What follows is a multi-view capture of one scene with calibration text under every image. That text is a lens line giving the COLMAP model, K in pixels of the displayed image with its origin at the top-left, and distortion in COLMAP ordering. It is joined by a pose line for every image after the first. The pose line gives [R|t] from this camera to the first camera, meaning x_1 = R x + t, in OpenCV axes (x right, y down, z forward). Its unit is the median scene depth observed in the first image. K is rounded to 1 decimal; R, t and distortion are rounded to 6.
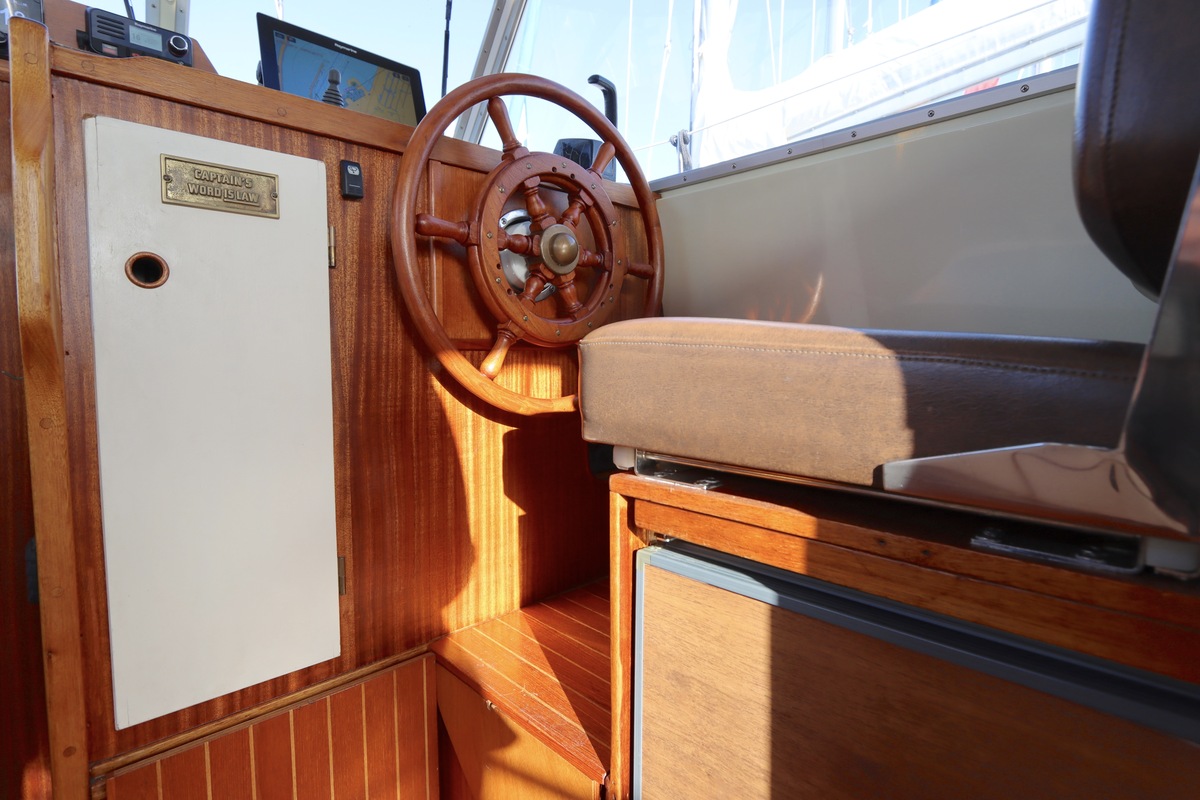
lens RADIAL K [[585.7, 0, 595.5], [0, 585.7, 386.7], [0, 0, 1]] dist [-0.006014, 0.000781]
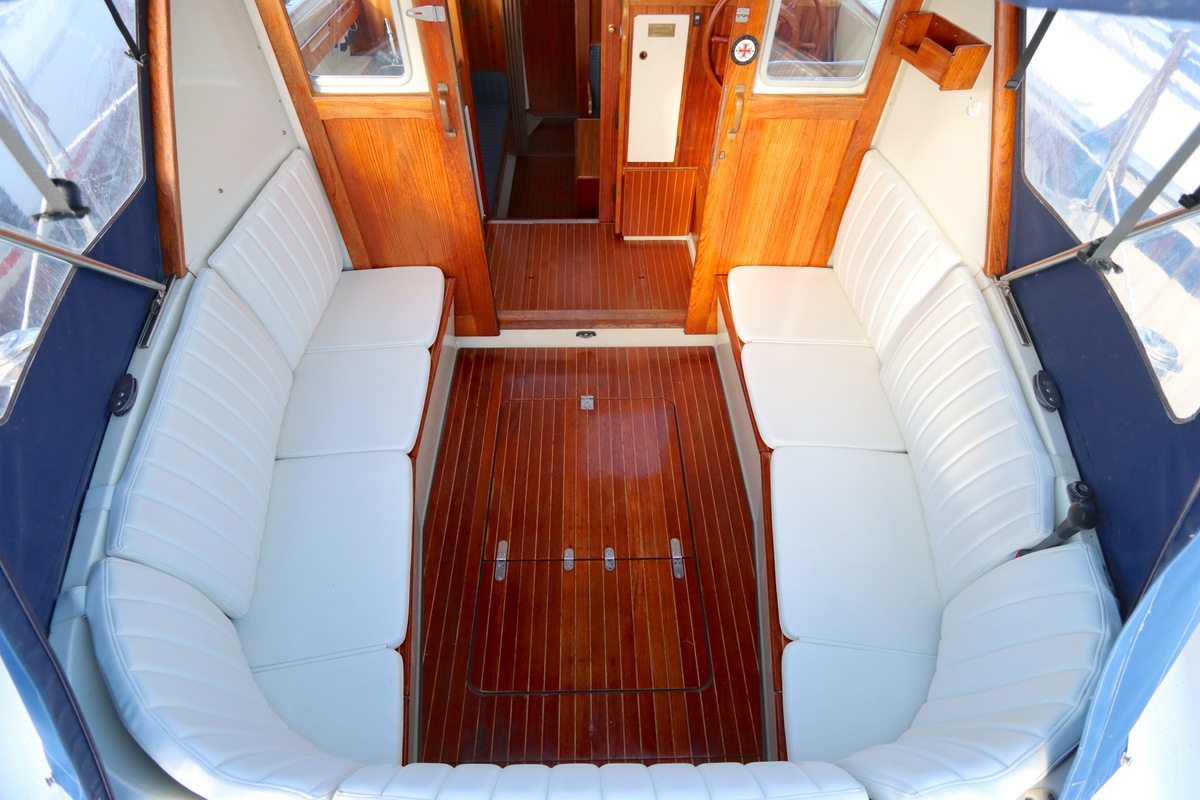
lens RADIAL K [[569.1, 0, 599.7], [0, 569.1, 392.4], [0, 0, 1]] dist [-0.015898, 0.001078]
pose [[0.744516, 0.506533, -0.434880, 1.501398], [-0.048338, 0.690594, 0.721625, -1.097029], [0.665852, -0.516240, 0.538643, -1.994102]]
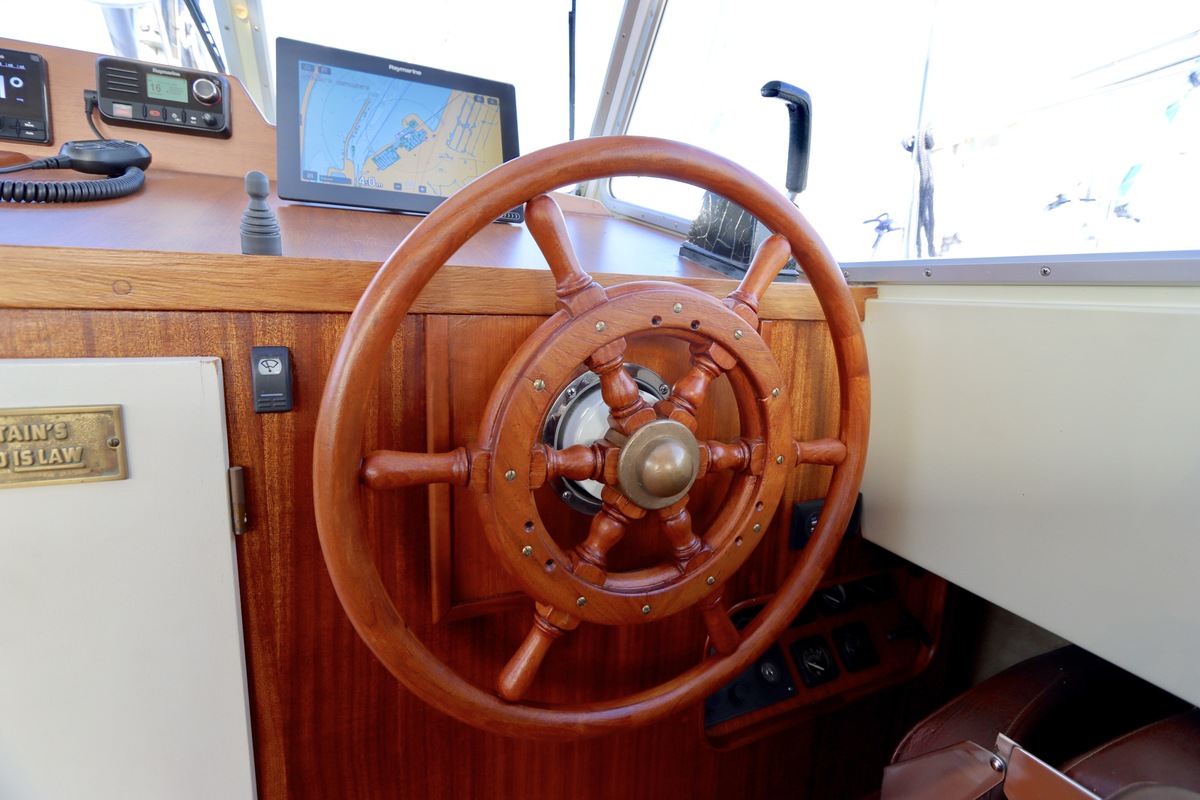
lens RADIAL K [[569.1, 0, 599.7], [0, 569.1, 392.4], [0, 0, 1]] dist [-0.015898, 0.001078]
pose [[0.949617, 0.089644, -0.300320, 0.043251], [-0.057344, 0.991743, 0.114708, -0.399546], [0.308123, -0.091707, 0.946916, 0.549799]]
